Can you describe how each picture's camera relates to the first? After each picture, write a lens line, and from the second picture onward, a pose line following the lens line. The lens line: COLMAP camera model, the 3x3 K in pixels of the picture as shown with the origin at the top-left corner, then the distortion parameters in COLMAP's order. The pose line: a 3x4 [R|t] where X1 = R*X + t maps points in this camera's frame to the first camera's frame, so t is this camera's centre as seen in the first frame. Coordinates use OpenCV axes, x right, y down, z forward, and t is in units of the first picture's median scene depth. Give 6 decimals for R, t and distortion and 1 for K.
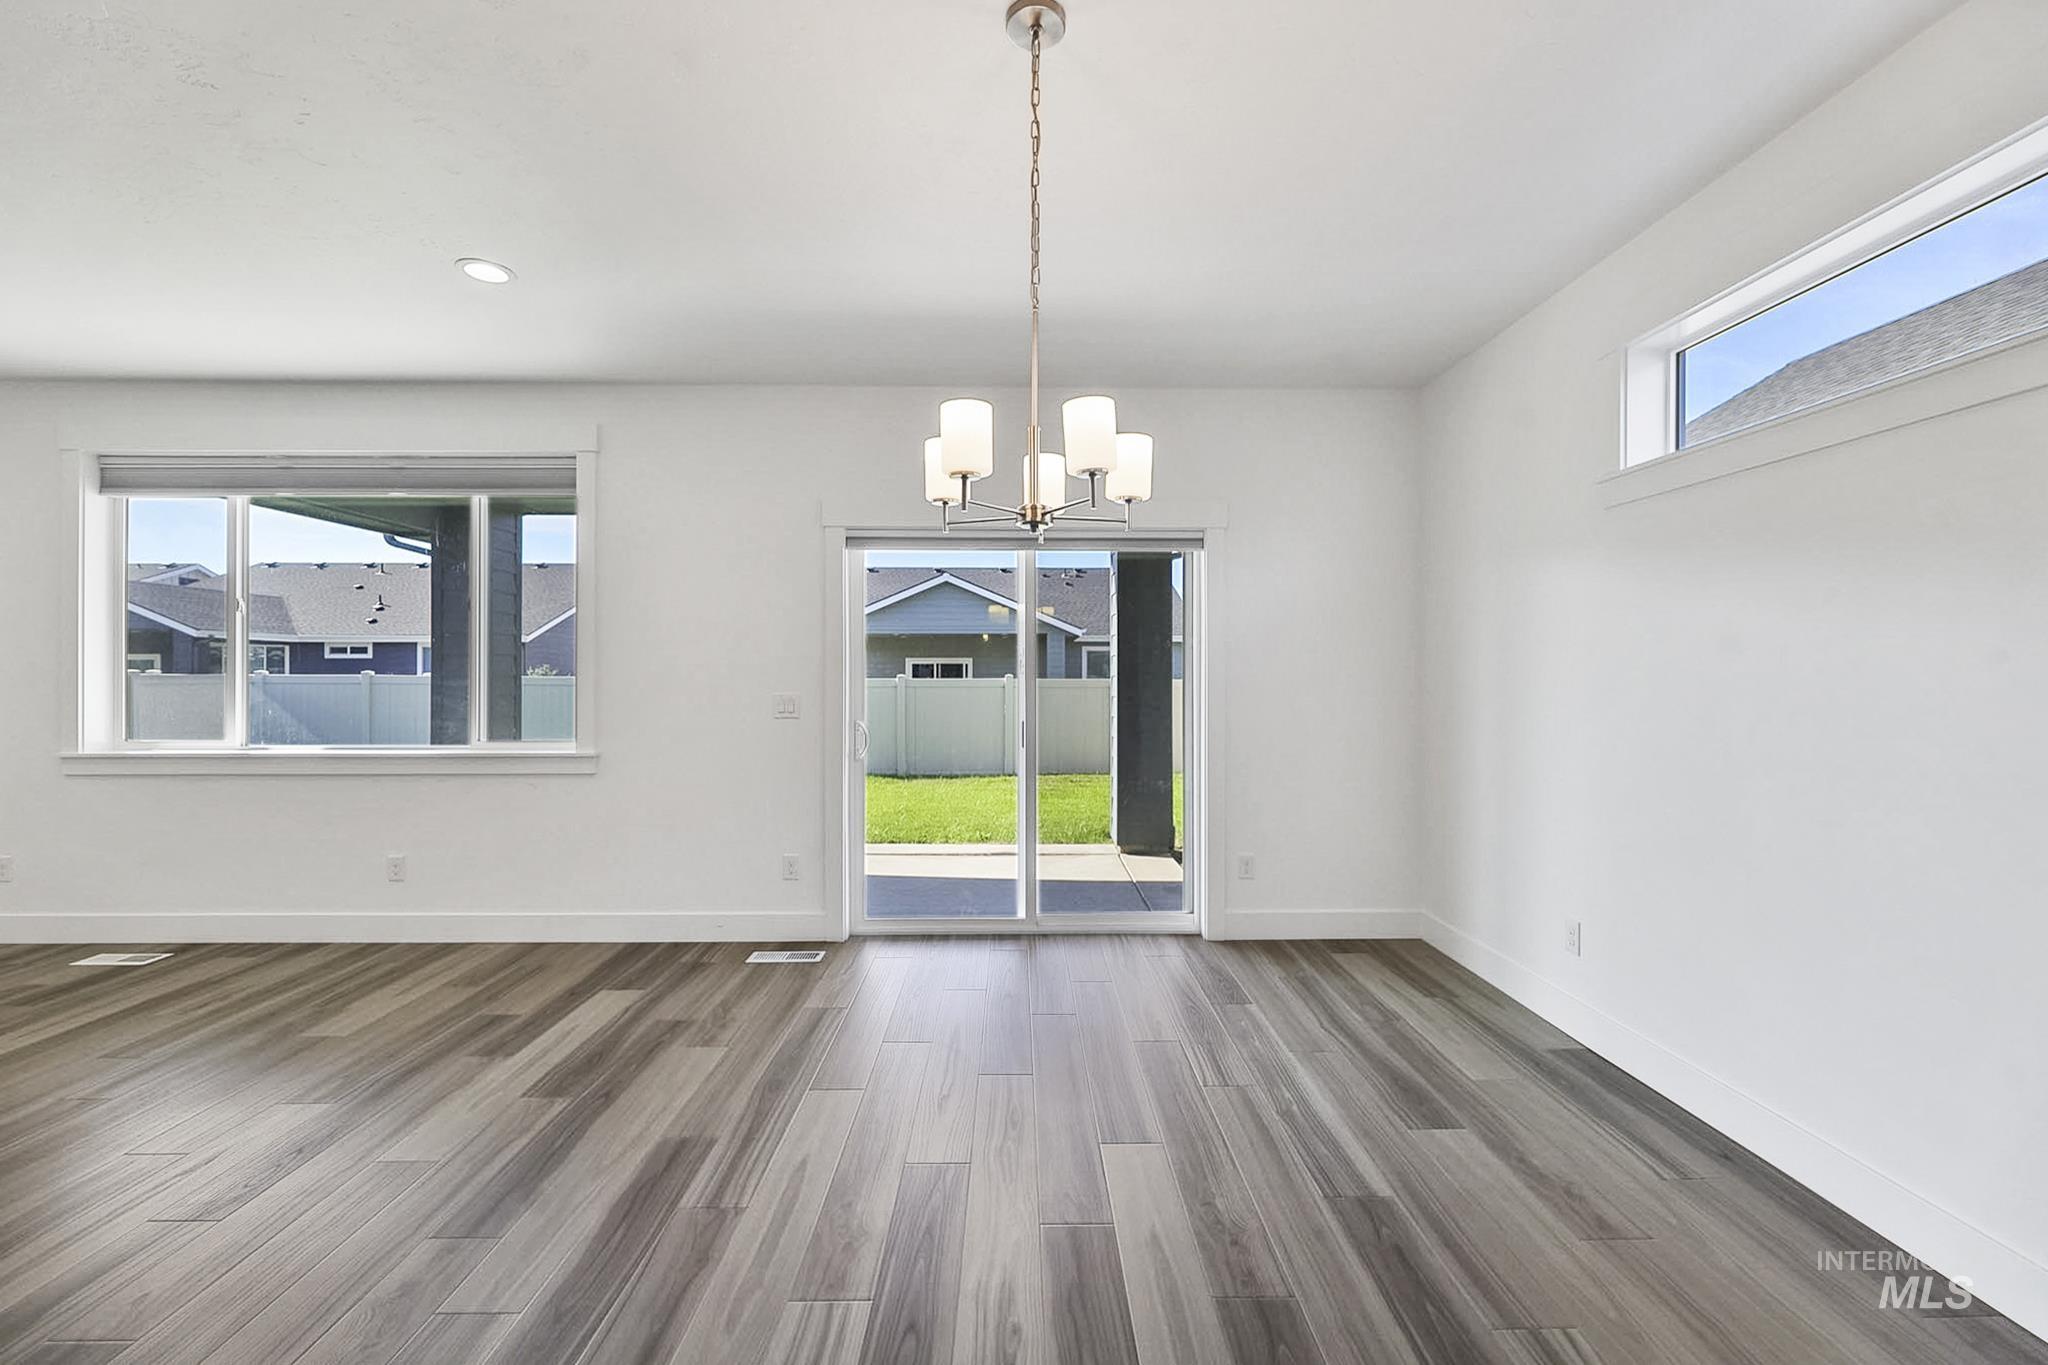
lens RADIAL K [[819.6, 0, 1030.3], [0, 819.6, 674.8], [0, 0, 1]] dist [-0.002287, -0.000078]
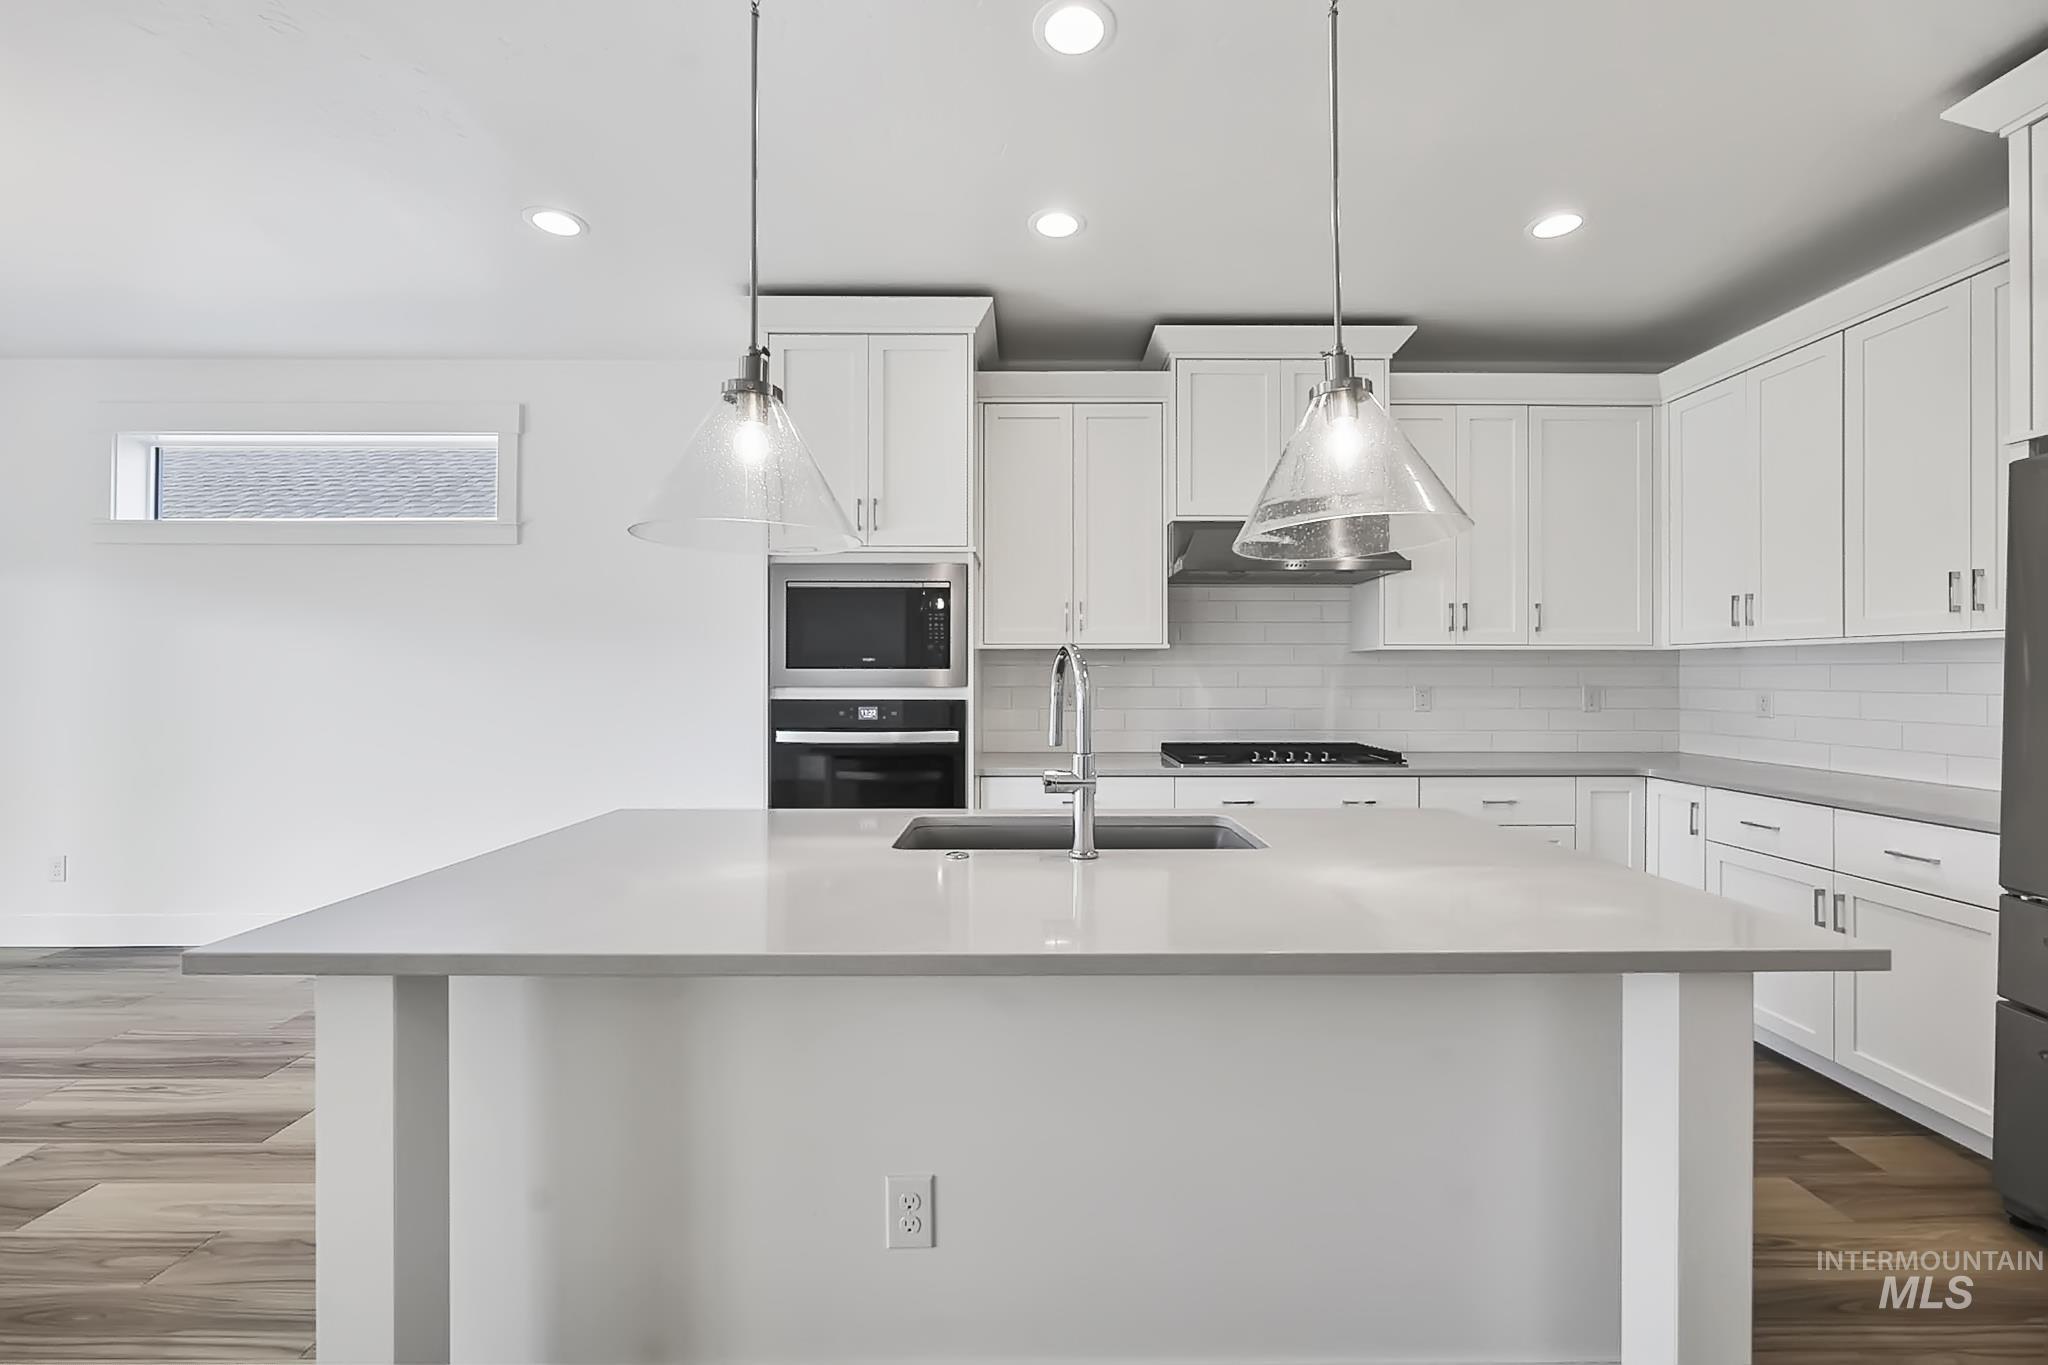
lens RADIAL K [[819.6, 0, 1030.3], [0, 819.6, 674.8], [0, 0, 1]] dist [-0.002287, -0.000078]
pose [[0.010202, 0.000485, 0.999948, -0.518578], [-0.002013, 0.999998, -0.000465, 0.009434], [-0.999946, -0.002008, 0.010203, -0.463822]]
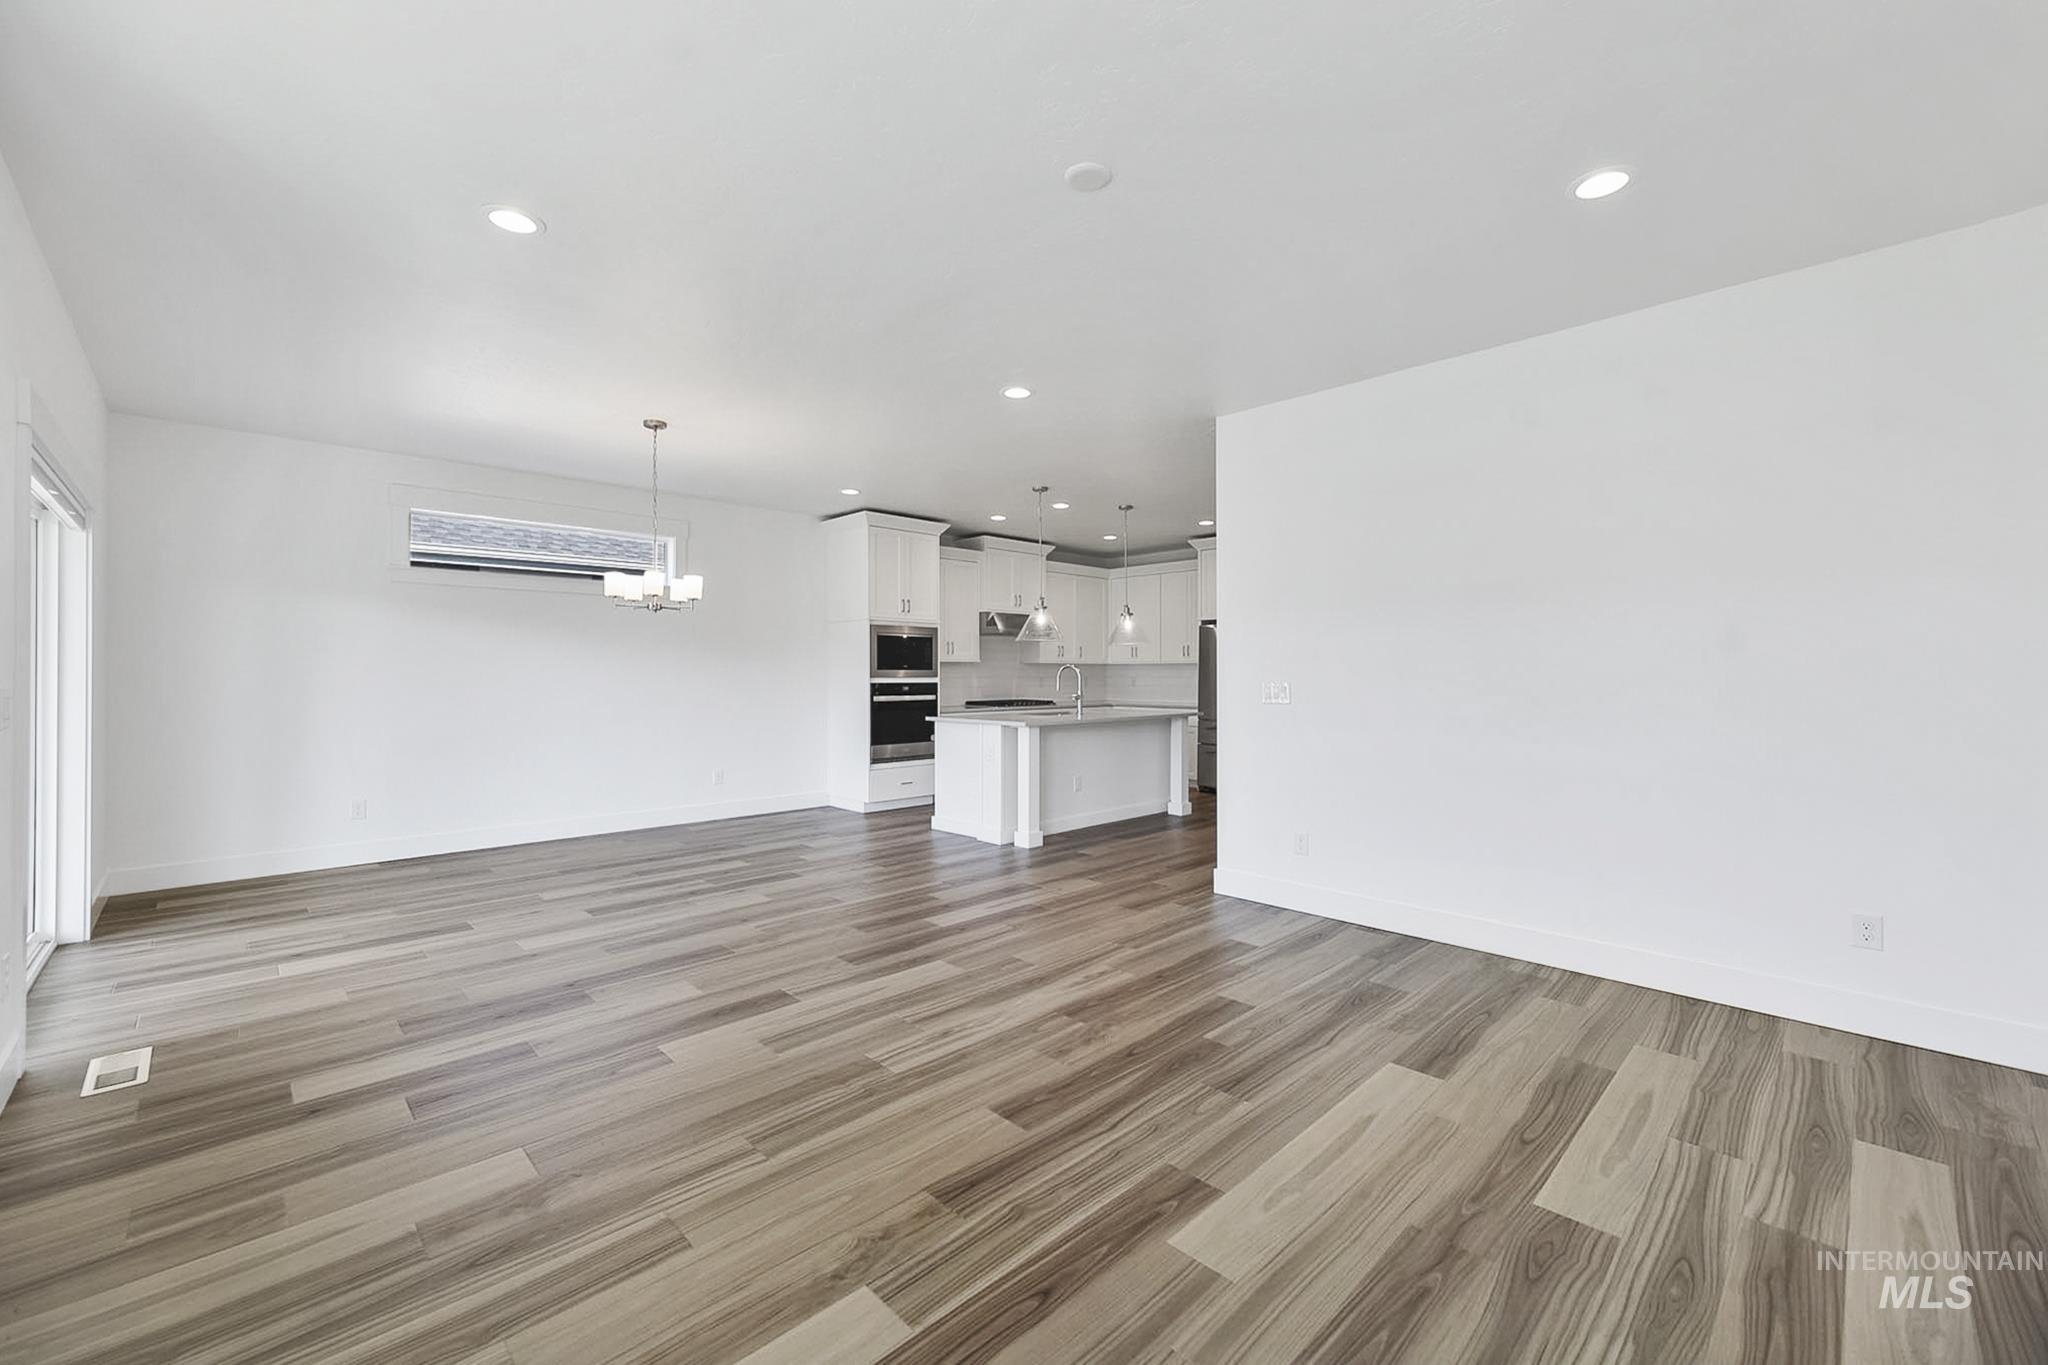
lens RADIAL K [[828.8, 0, 1031.9], [0, 828.8, 664.0], [0, 0, 1]] dist [-0.001489, -0.000057]
pose [[-0.690337, 0.006964, 0.723454, -1.452261], [-0.002717, 0.999922, -0.012219, 0.013528], [-0.723483, -0.010401, -0.690264, 1.015605]]
